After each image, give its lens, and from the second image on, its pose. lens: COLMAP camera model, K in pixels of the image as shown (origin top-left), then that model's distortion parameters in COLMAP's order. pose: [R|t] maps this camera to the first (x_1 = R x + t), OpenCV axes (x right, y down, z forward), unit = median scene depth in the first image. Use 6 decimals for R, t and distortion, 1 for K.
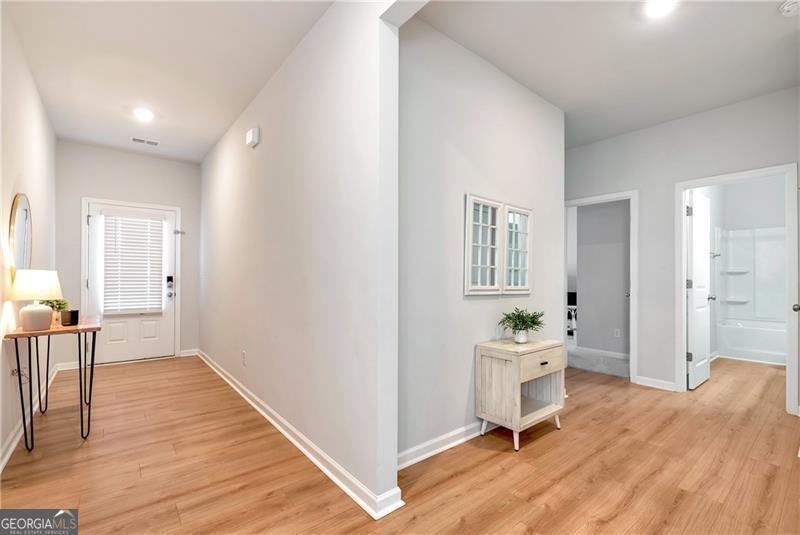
lens RADIAL K [[357.7, 0, 405.2], [0, 357.7, 271.1], [0, 0, 1]] dist [-0.001325, 0.000033]
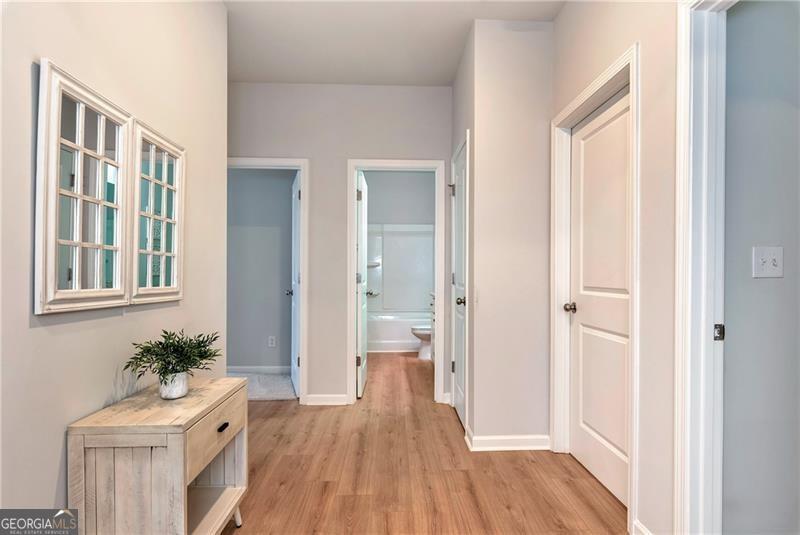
lens RADIAL K [[429.1, 0, 400.1], [0, 429.1, 275.6], [0, 0, 1]] dist [0.001336, -0.003905]
pose [[0.610180, -0.009620, 0.792204, 0.033445], [-0.014014, 0.999639, 0.022933, 0.006465], [-0.792139, -0.025095, 0.609825, 0.365264]]
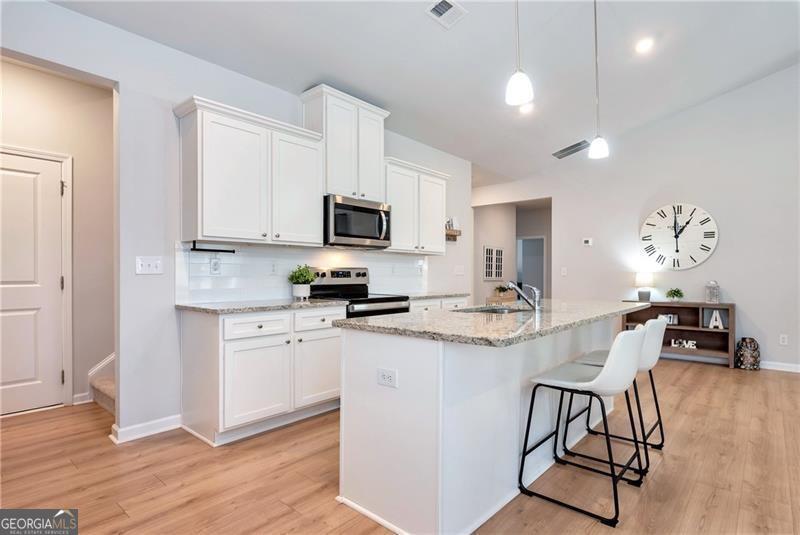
lens RADIAL K [[429.1, 0, 409.5], [0, 429.1, 273.7], [0, 0, 1]] dist [0.001336, -0.003905]
pose [[0.981460, 0.004427, 0.191616, -1.070723], [-0.004264, 0.999990, -0.001262, 0.018515], [-0.191619, 0.000422, 0.981469, -2.265148]]
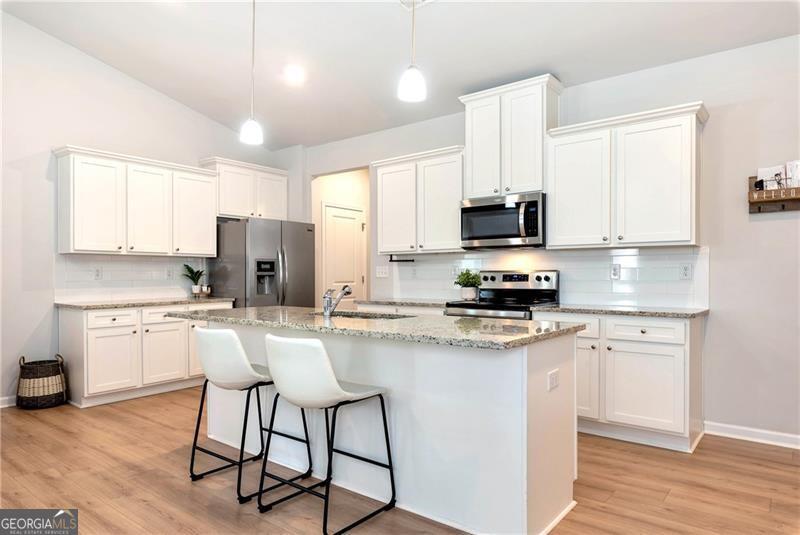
lens RADIAL K [[509.1, 0, 400.9], [0, 509.1, 274.2], [0, 0, 1]] dist [-0.000041, 0.000956]
pose [[0.217777, 0.000878, -0.975998, 0.629978], [0.000025, 1.000000, 0.000905, 0.005461], [0.975998, -0.000222, 0.217777, -1.387757]]
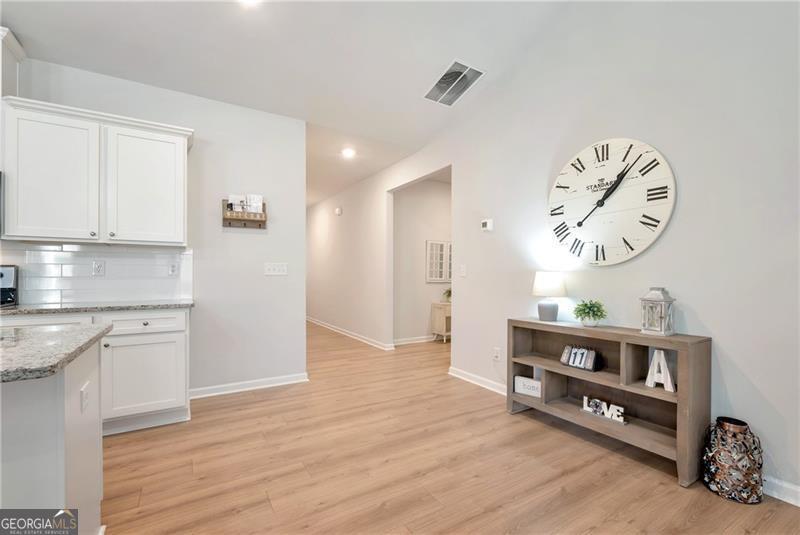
lens RADIAL K [[357.7, 0, 407.8], [0, 357.7, 275.6], [0, 0, 1]] dist [-0.001325, 0.000033]
pose [[0.992609, 0.003871, -0.121298, 0.322601], [-0.003440, 0.999987, 0.003761, 0.015184], [0.121311, -0.003316, 0.992609, -1.385122]]
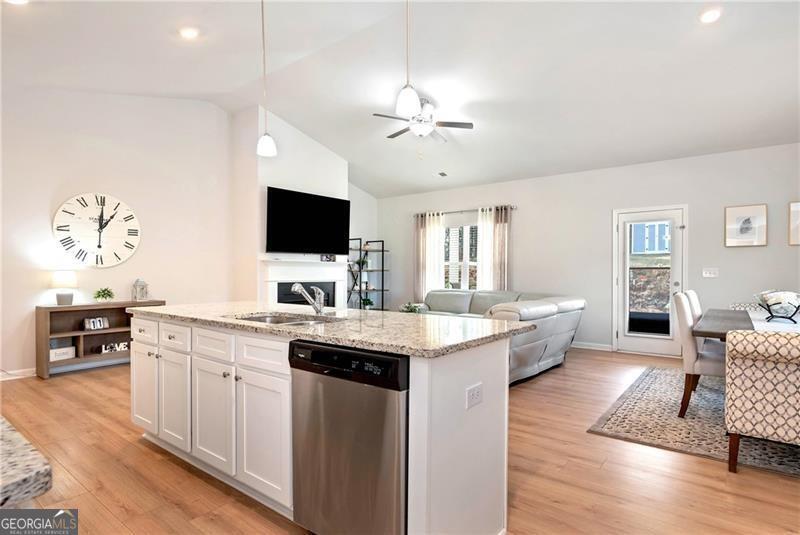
lens RADIAL K [[429.1, 0, 410.9], [0, 429.1, 279.0], [0, 0, 1]] dist [0.001336, -0.003905]
pose [[-0.238778, -0.013392, 0.970982, -1.582831], [-0.003217, 0.999910, 0.013000, 0.012243], [-0.971069, -0.000019, -0.238799, -1.264190]]
